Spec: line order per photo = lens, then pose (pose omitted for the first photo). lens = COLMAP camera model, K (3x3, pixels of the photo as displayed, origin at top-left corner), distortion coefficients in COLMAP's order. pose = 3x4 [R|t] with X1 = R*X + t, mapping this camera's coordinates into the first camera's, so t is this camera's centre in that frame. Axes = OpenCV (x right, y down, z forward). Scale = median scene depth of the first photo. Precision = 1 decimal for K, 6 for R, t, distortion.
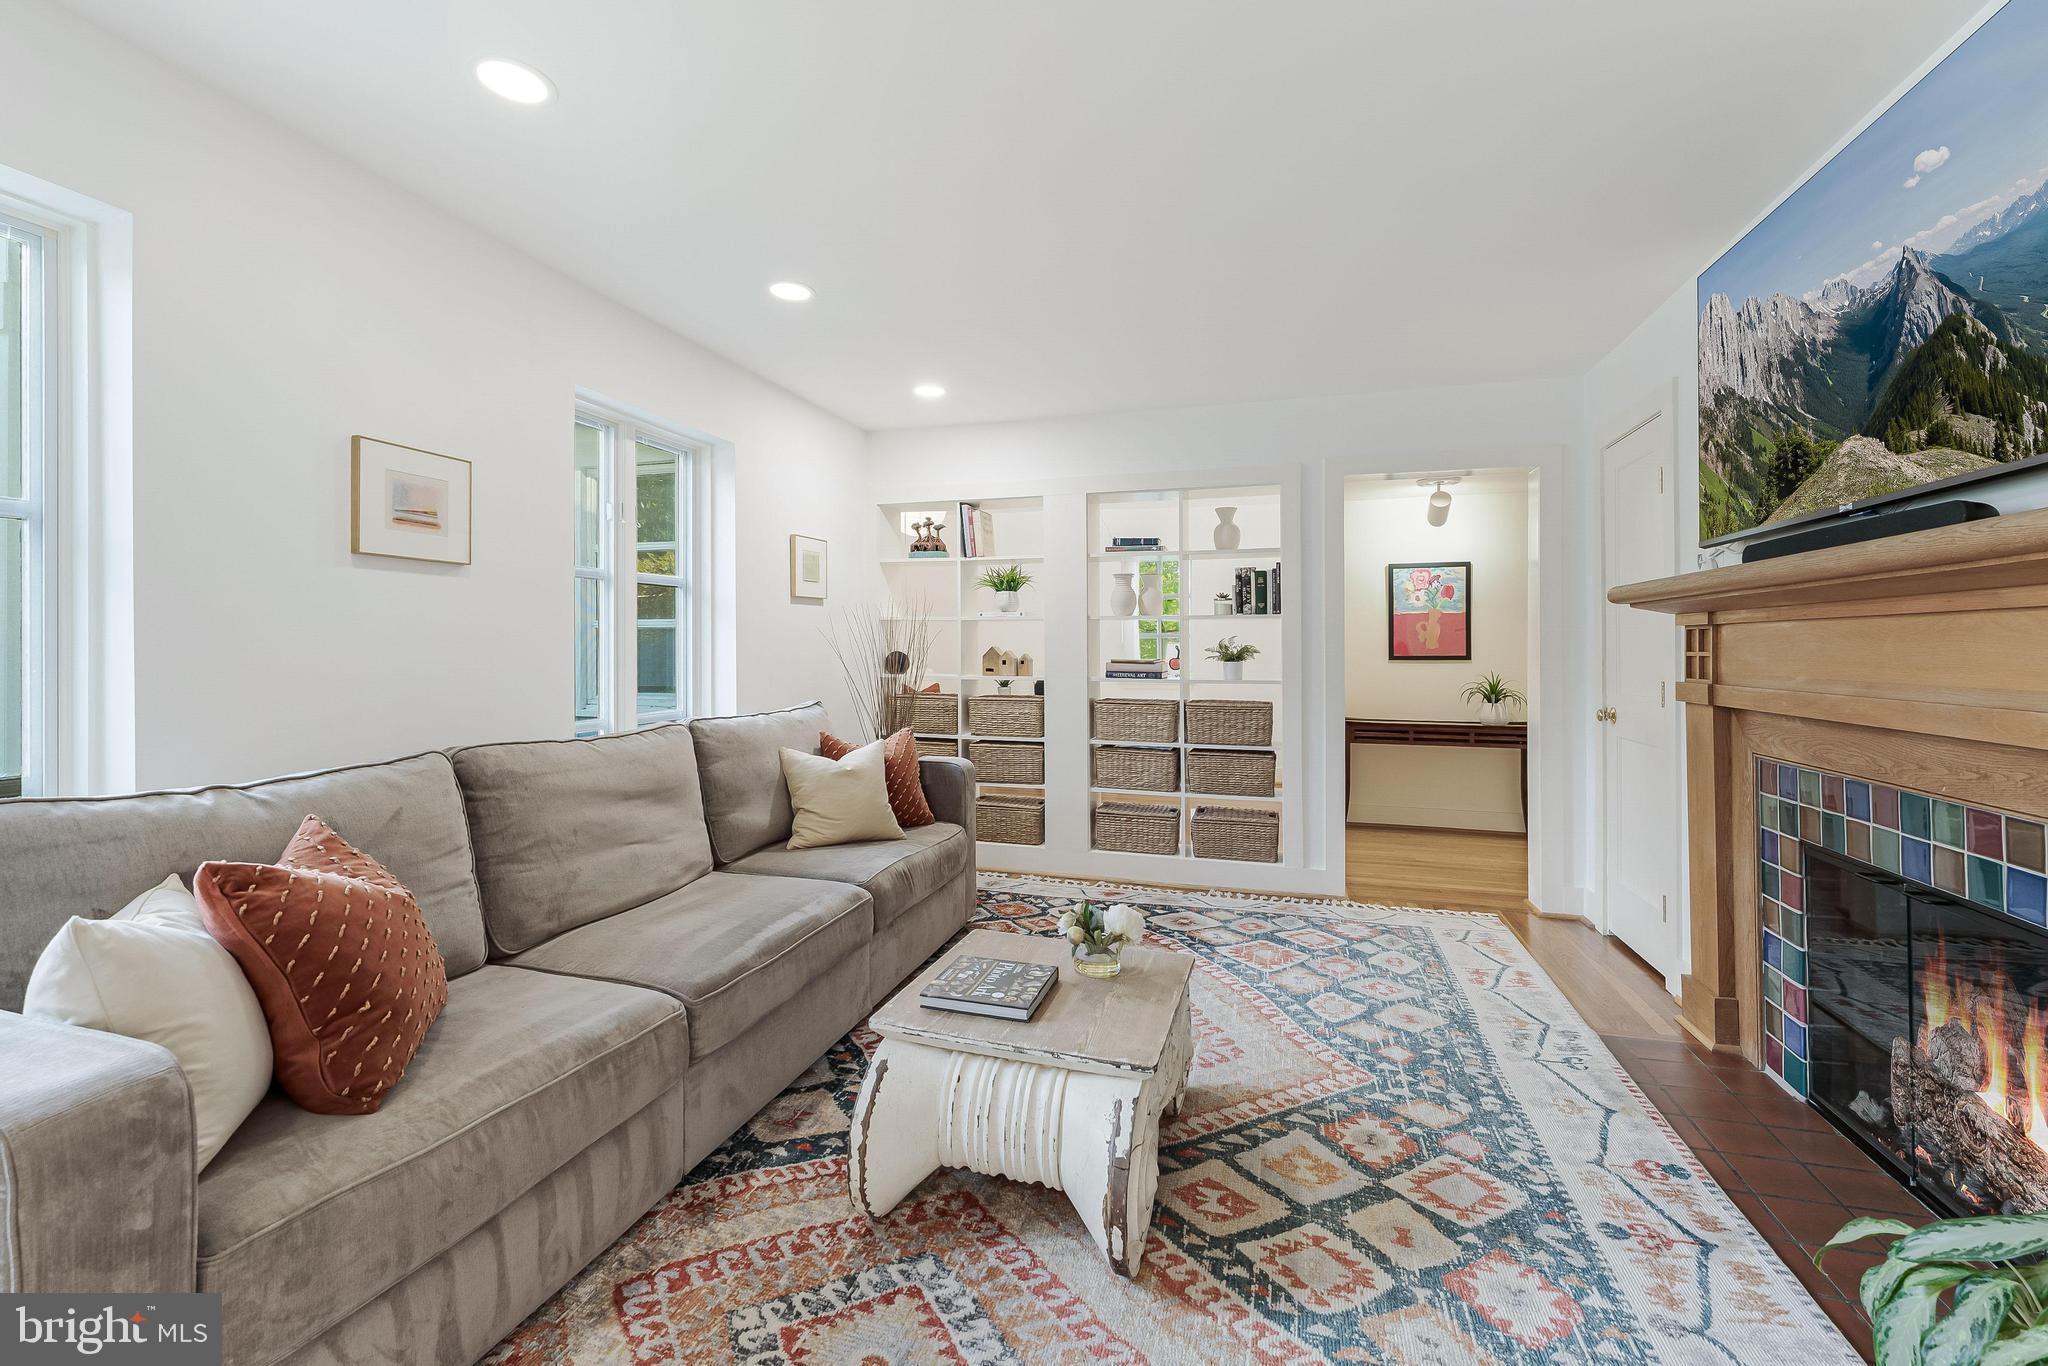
lens RADIAL K [[860.5, 0, 1009.0], [0, 860.5, 643.4], [0, 0, 1]] dist [-0.000798, -0.000015]
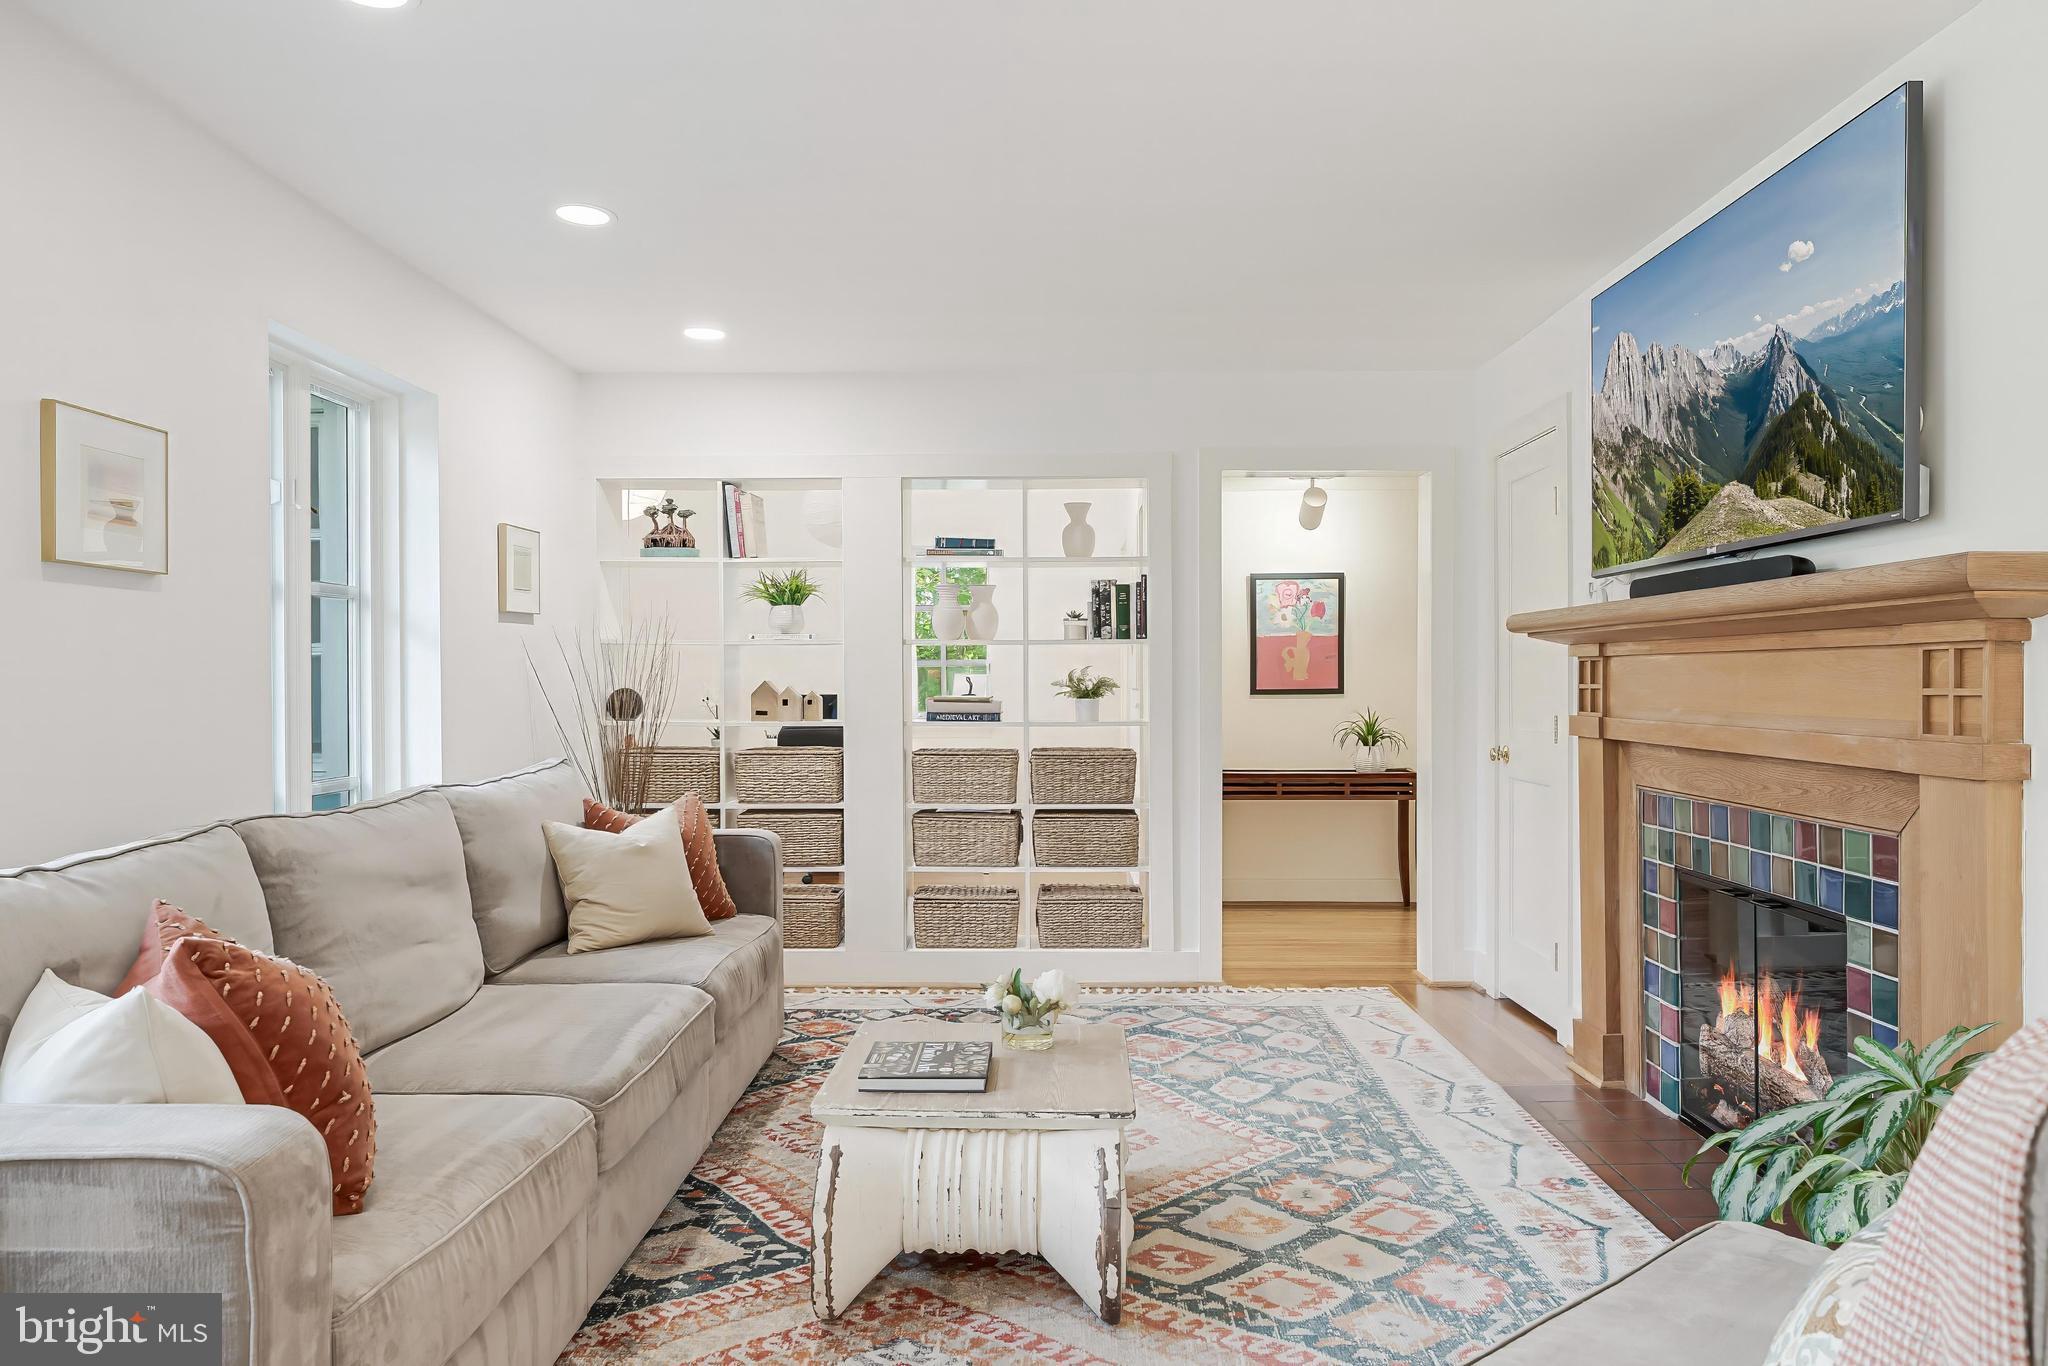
lens RADIAL K [[1333.4, 0, 1021.7], [0, 1333.4, 698.7], [0, 0, 1]] dist [0.000051, 0.000760]
pose [[0.958991, -0.009153, 0.283290, -0.265332], [0.003535, 0.999787, 0.020336, -0.007073], [-0.283416, -0.018501, 0.958819, -0.288671]]
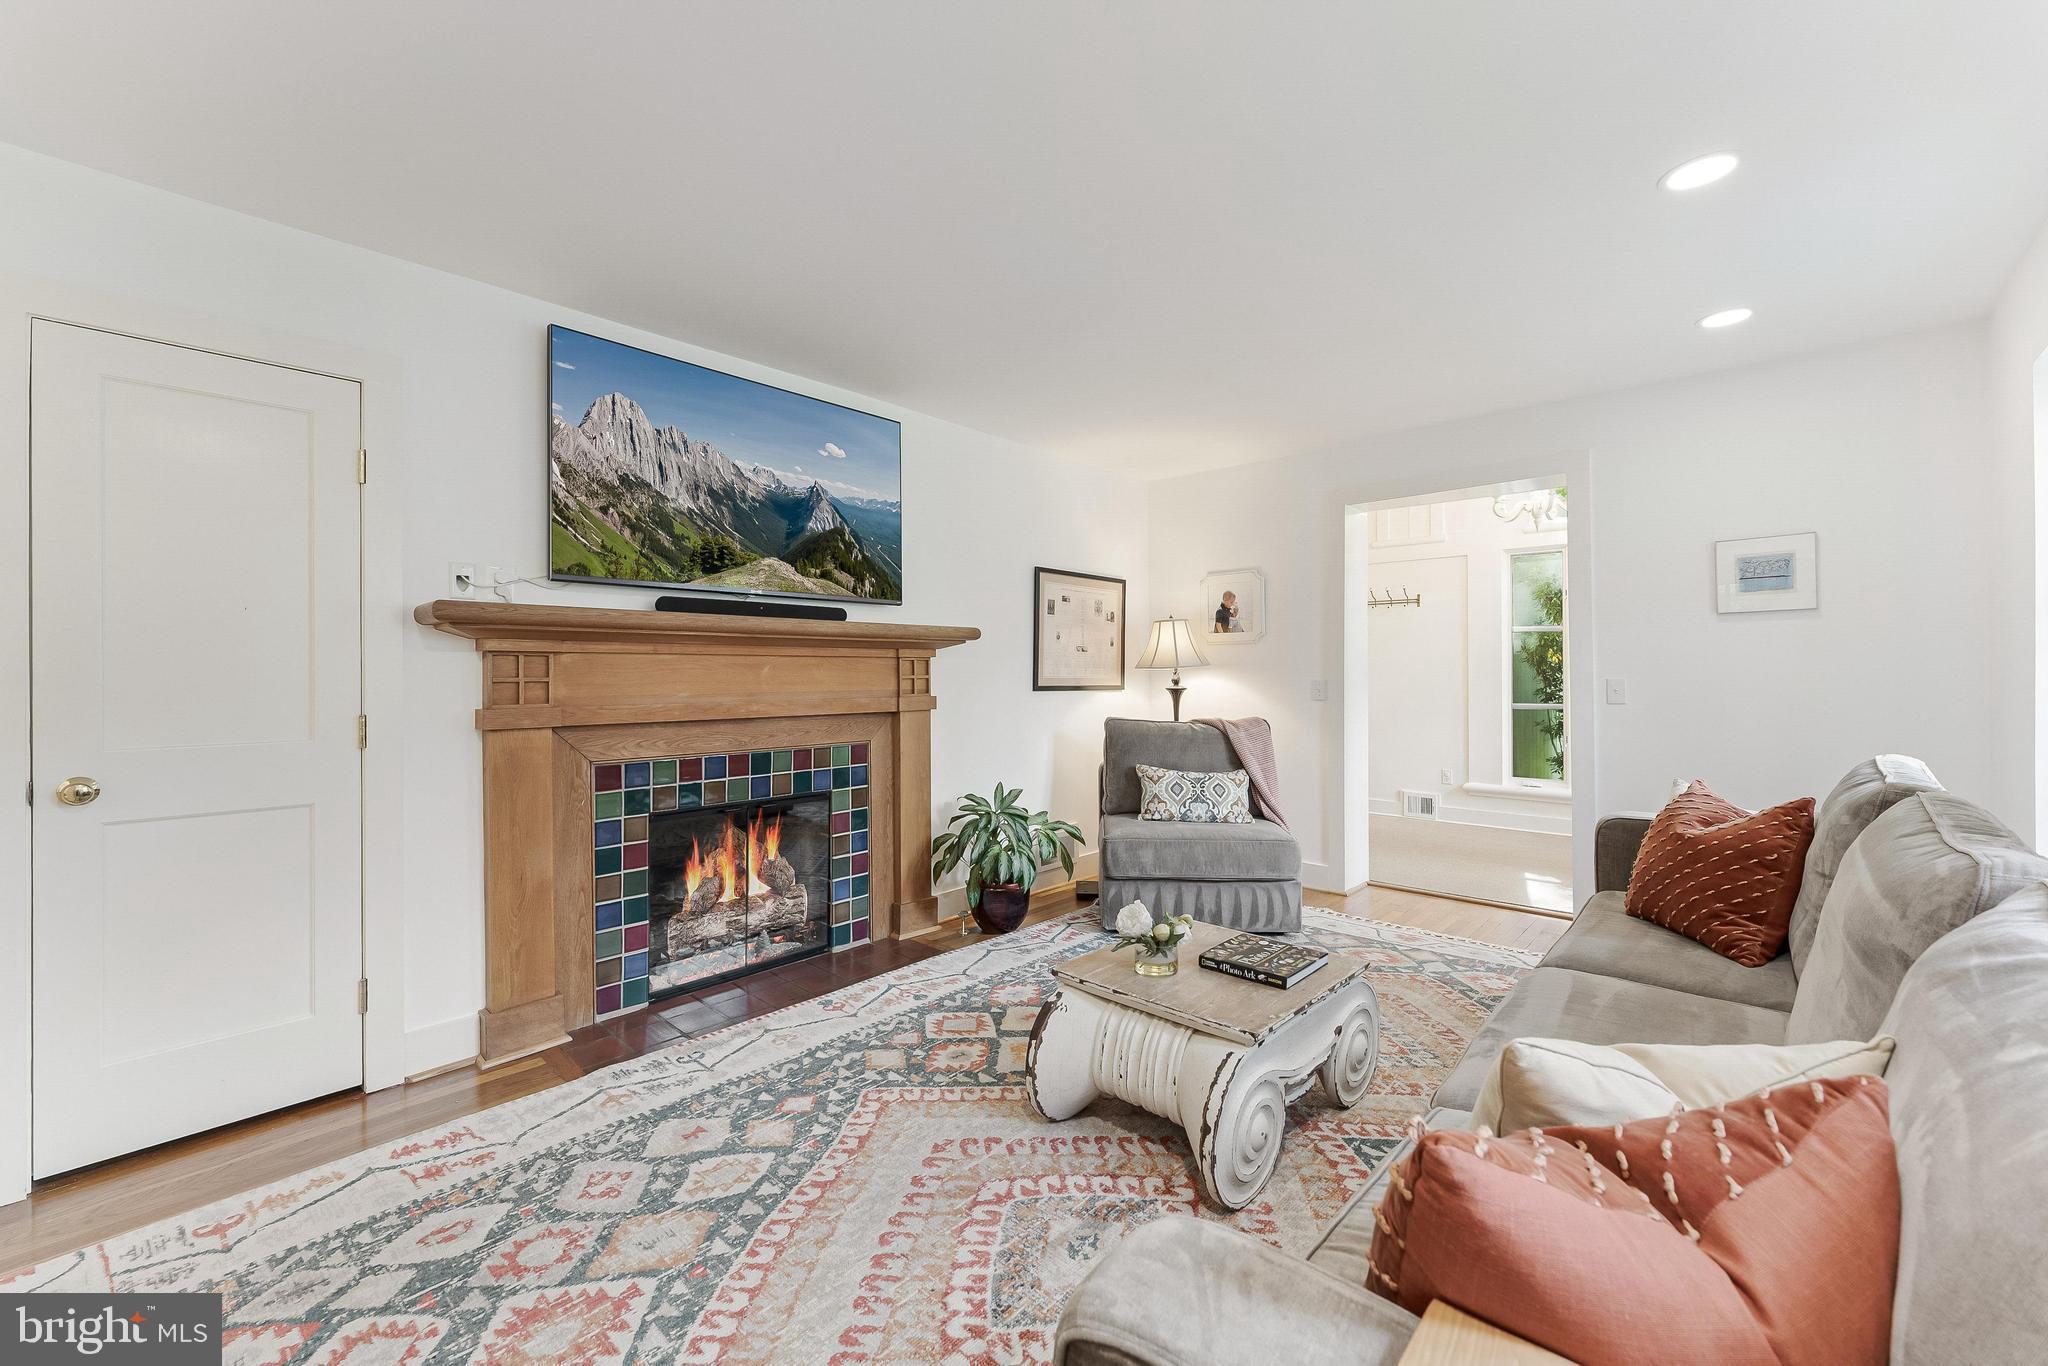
lens RADIAL K [[828.3, 0, 1026.9], [0, 828.3, 664.3], [0, 0, 1]] dist [-0.000184, 0.000010]
pose [[-0.905849, 0.006301, 0.423555, -0.177309], [0.001841, 0.999938, -0.010937, 0.003663], [-0.423598, -0.009127, -0.905805, 1.838530]]
